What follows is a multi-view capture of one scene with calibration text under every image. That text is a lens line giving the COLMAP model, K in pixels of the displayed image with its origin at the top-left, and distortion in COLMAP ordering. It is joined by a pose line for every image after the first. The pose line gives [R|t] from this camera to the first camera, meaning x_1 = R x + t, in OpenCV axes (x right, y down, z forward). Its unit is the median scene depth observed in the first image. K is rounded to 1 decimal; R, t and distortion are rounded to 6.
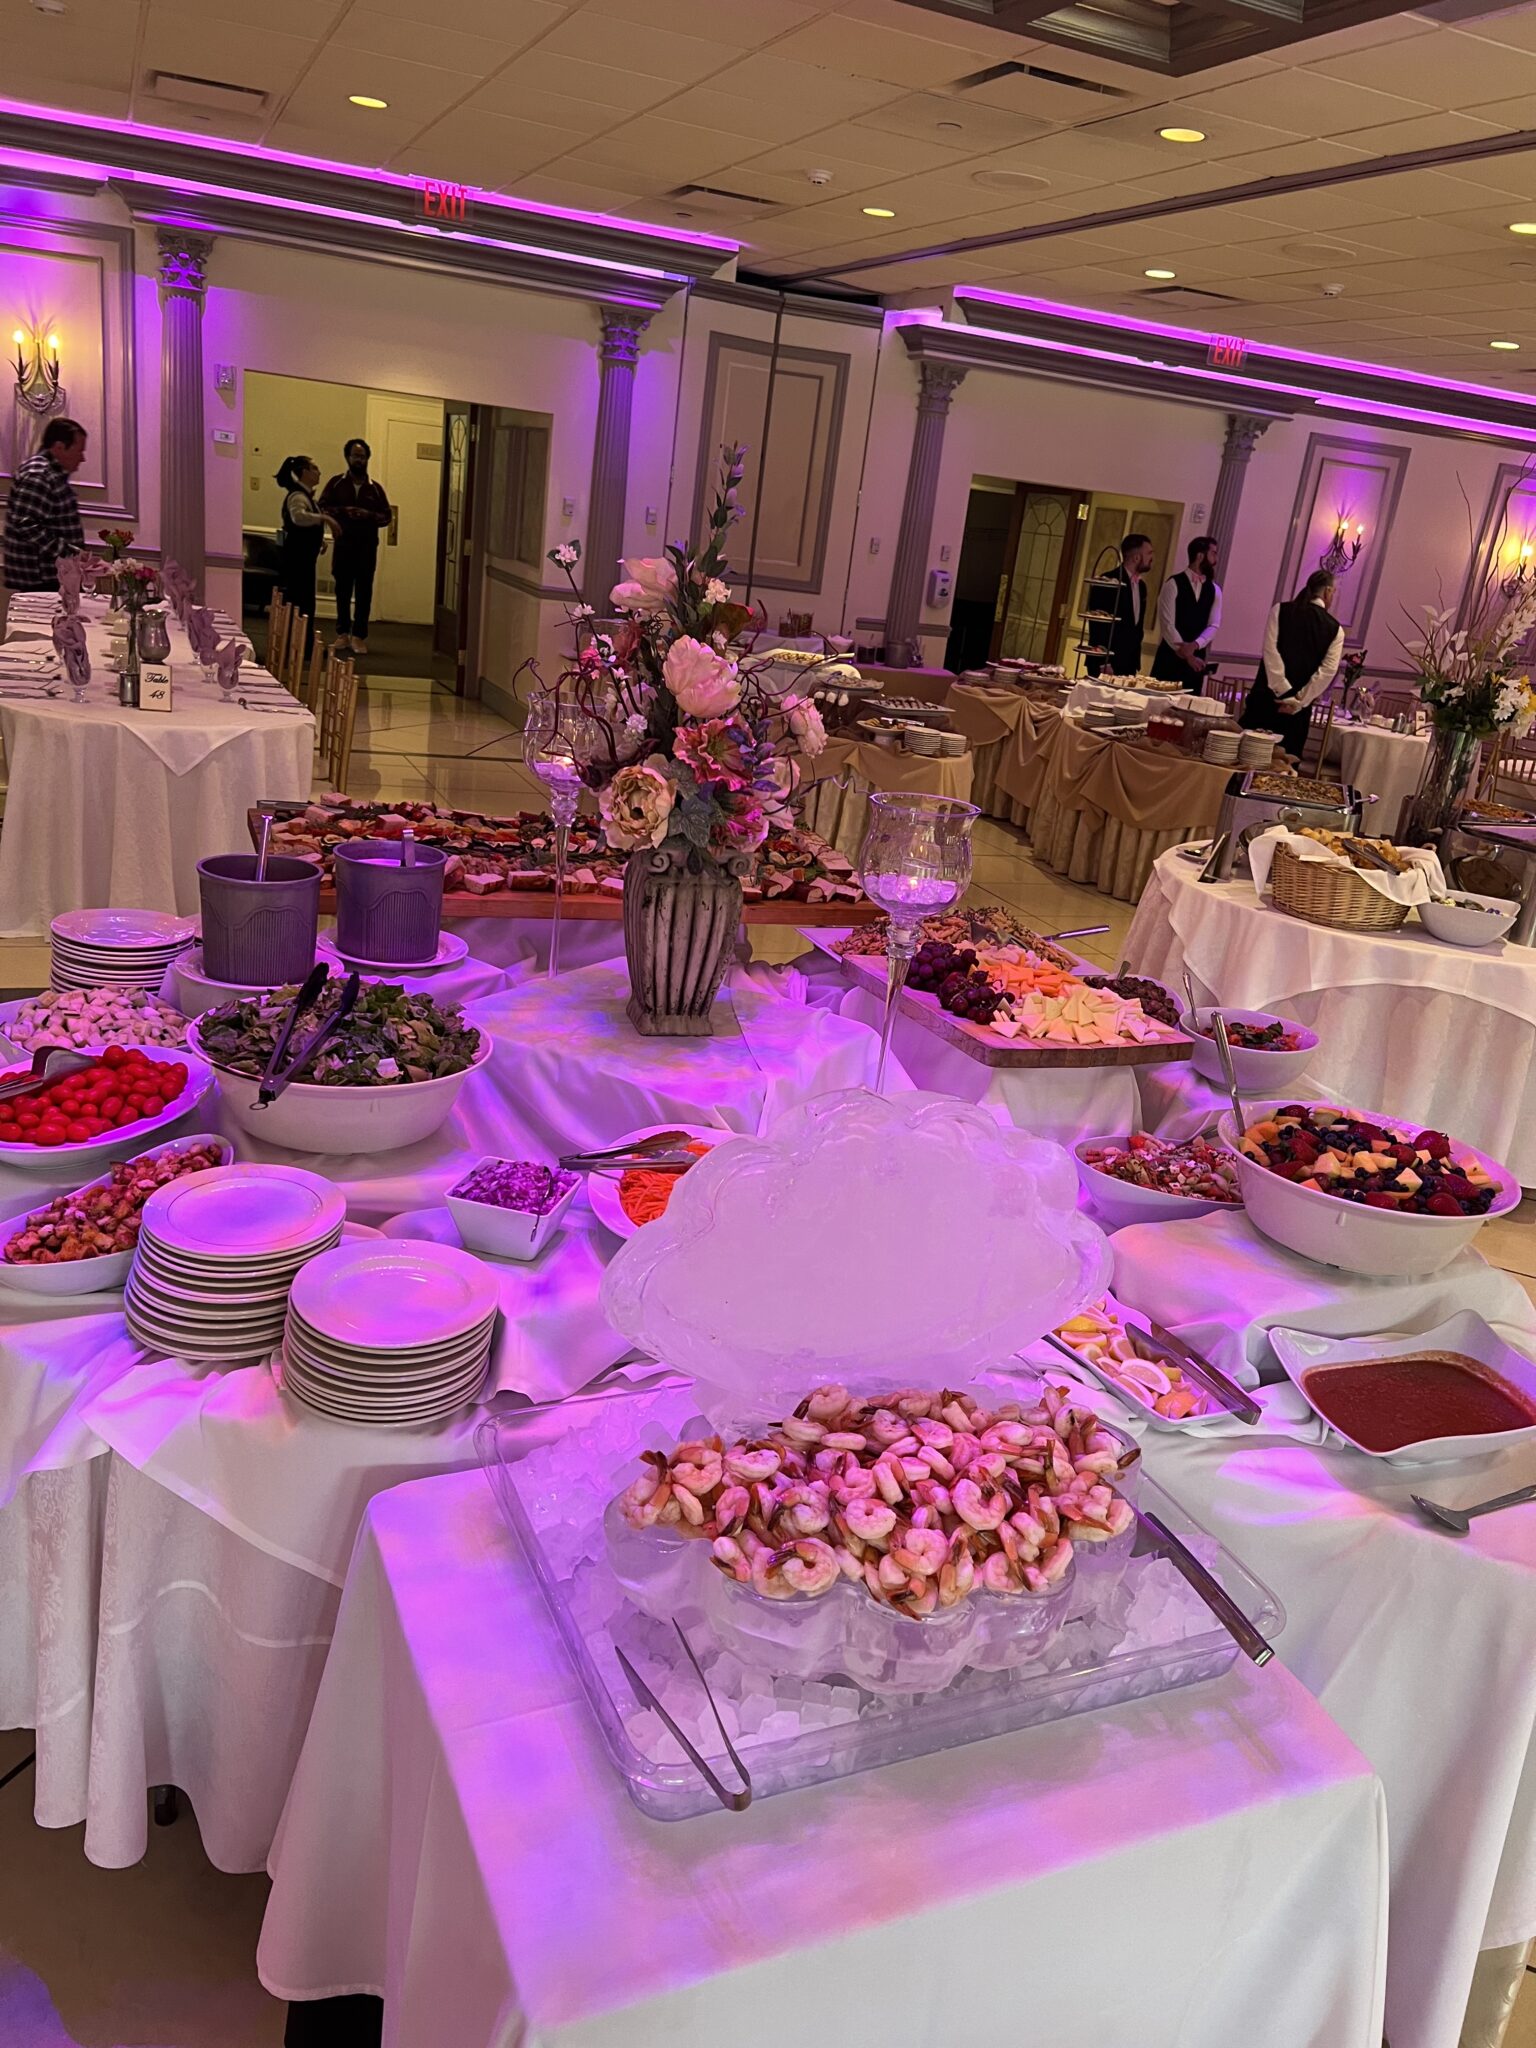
lens RADIAL K [[1542.1, 0, 768.1], [0, 1542.1, 1021.9], [0, 0, 1]] dist [0.030437, -0.009721]
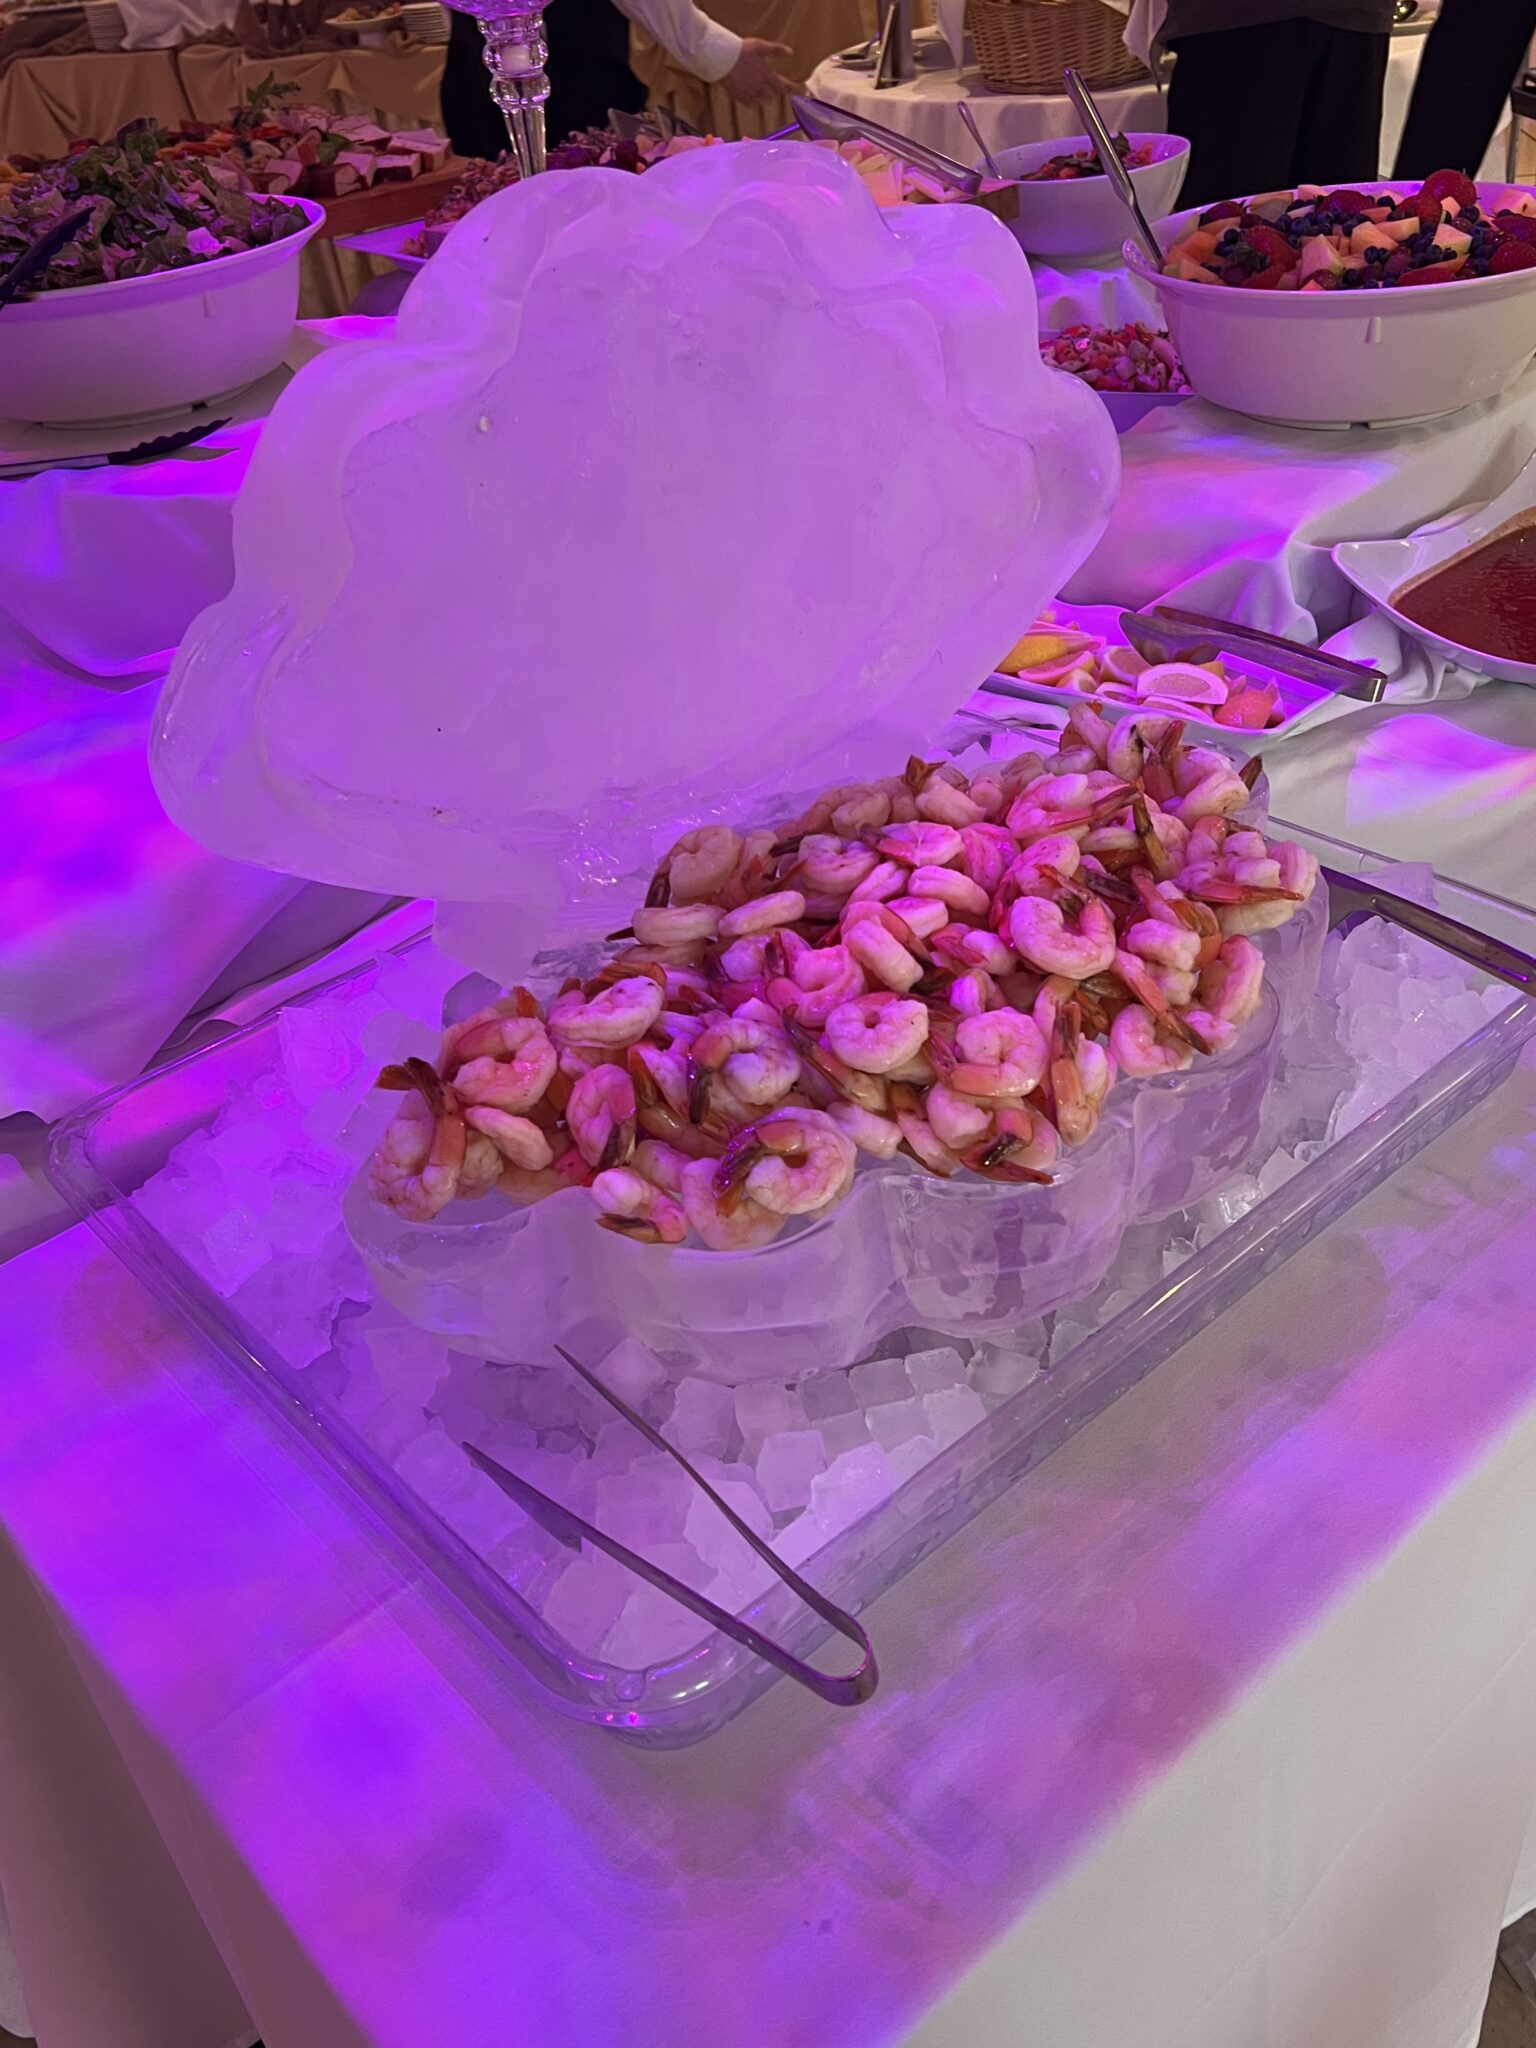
lens RADIAL K [[1807.5, 0, 770.2], [0, 1807.5, 1029.9], [0, 0, 1]] dist [0.045065, -0.012389]
pose [[0.932913, -0.339483, 0.120101, -0.031848], [0.293350, 0.909901, 0.293301, 0.138702], [-0.208851, -0.238392, 0.948446, 0.451900]]
